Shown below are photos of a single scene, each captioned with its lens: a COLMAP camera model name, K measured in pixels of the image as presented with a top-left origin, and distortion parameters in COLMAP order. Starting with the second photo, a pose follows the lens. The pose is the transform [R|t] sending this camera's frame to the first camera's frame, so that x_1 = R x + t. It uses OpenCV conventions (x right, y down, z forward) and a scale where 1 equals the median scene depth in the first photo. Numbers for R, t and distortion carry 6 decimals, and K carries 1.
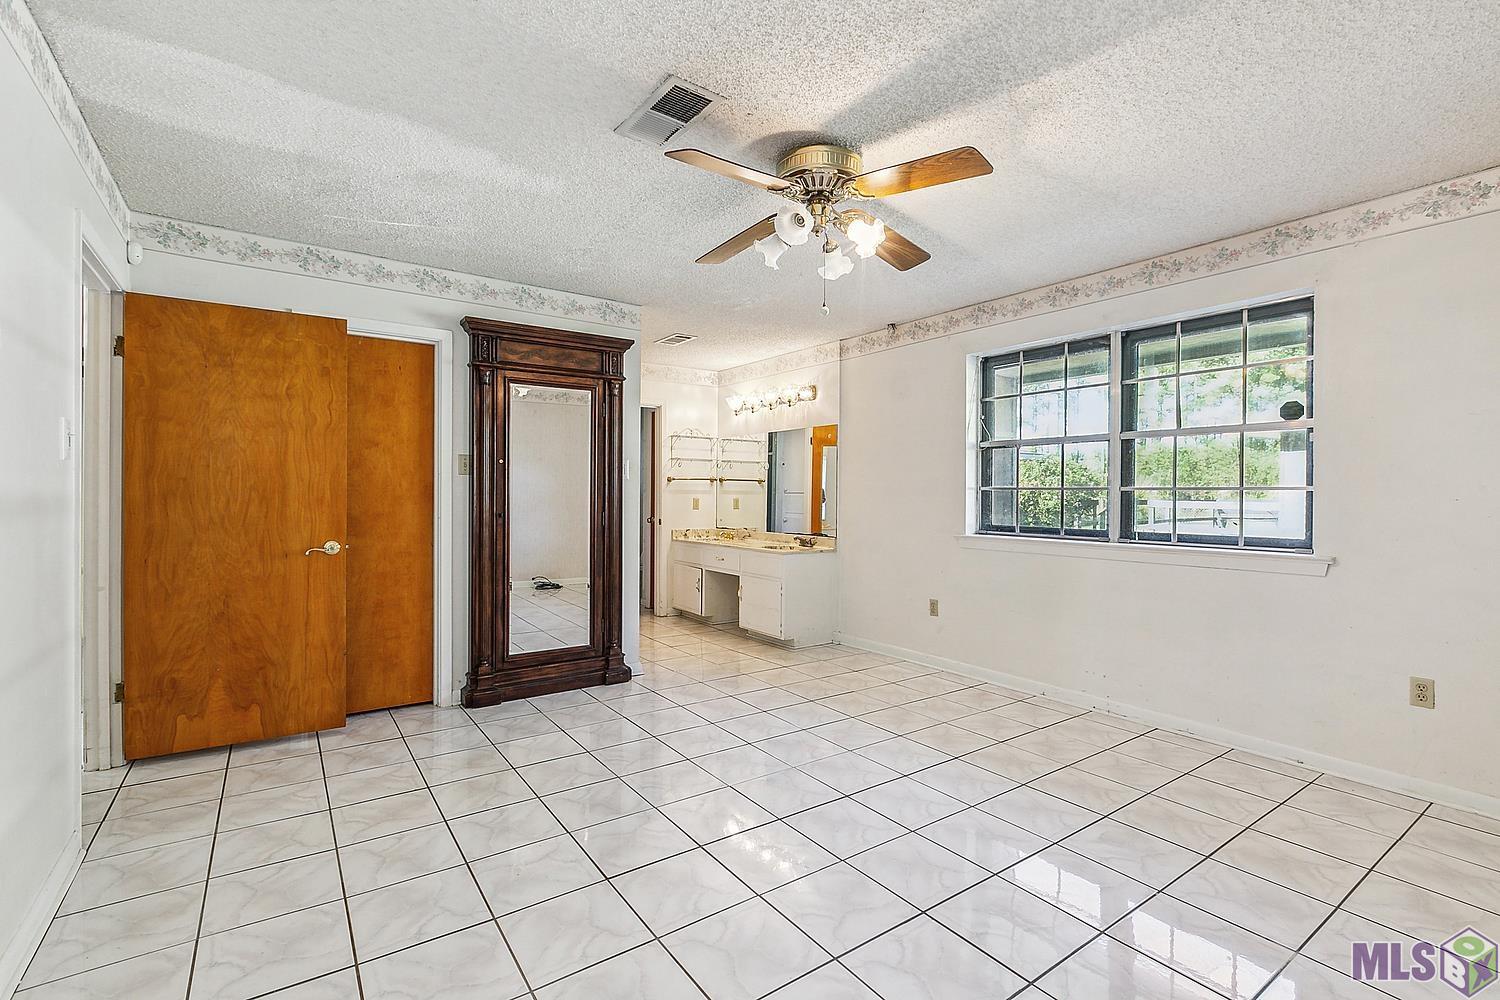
lens RADIAL K [[684.0, 0, 751.7], [0, 684.0, 501.3], [0, 0, 1]] dist [0.006406, 0.000346]
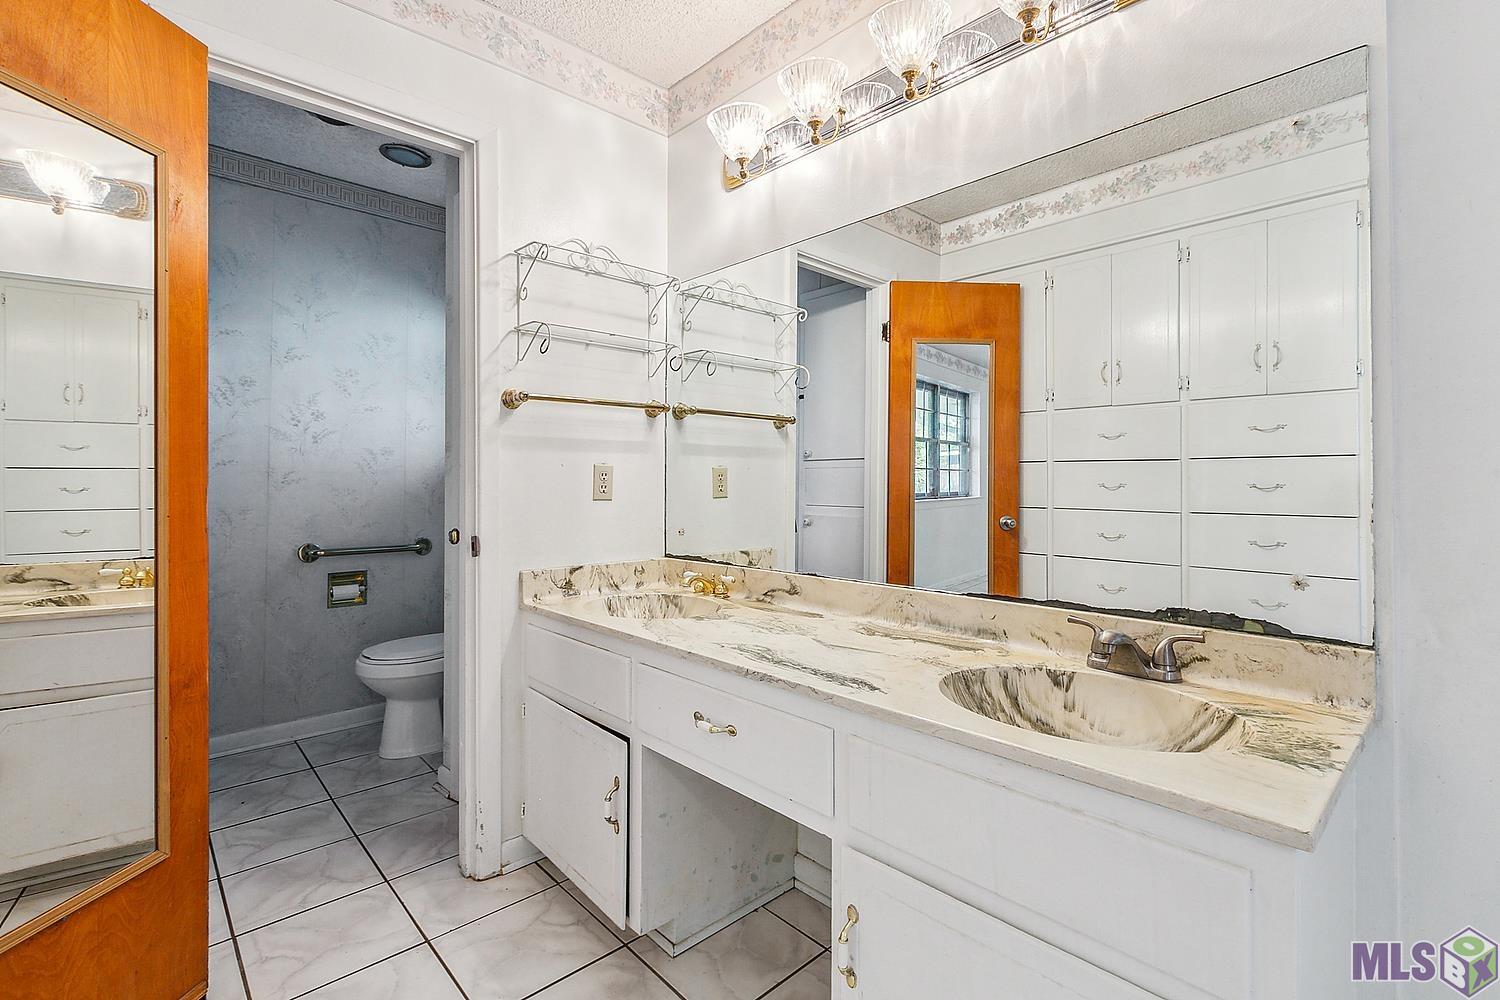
lens RADIAL K [[684.0, 0, 753.6], [0, 684.0, 490.2], [0, 0, 1]] dist [0.006406, 0.000346]
pose [[0.989723, -0.002407, 0.142979, -0.056886], [0.001107, 0.999957, 0.009167, 0.004146], [-0.142995, -0.008915, 0.989683, 0.670408]]
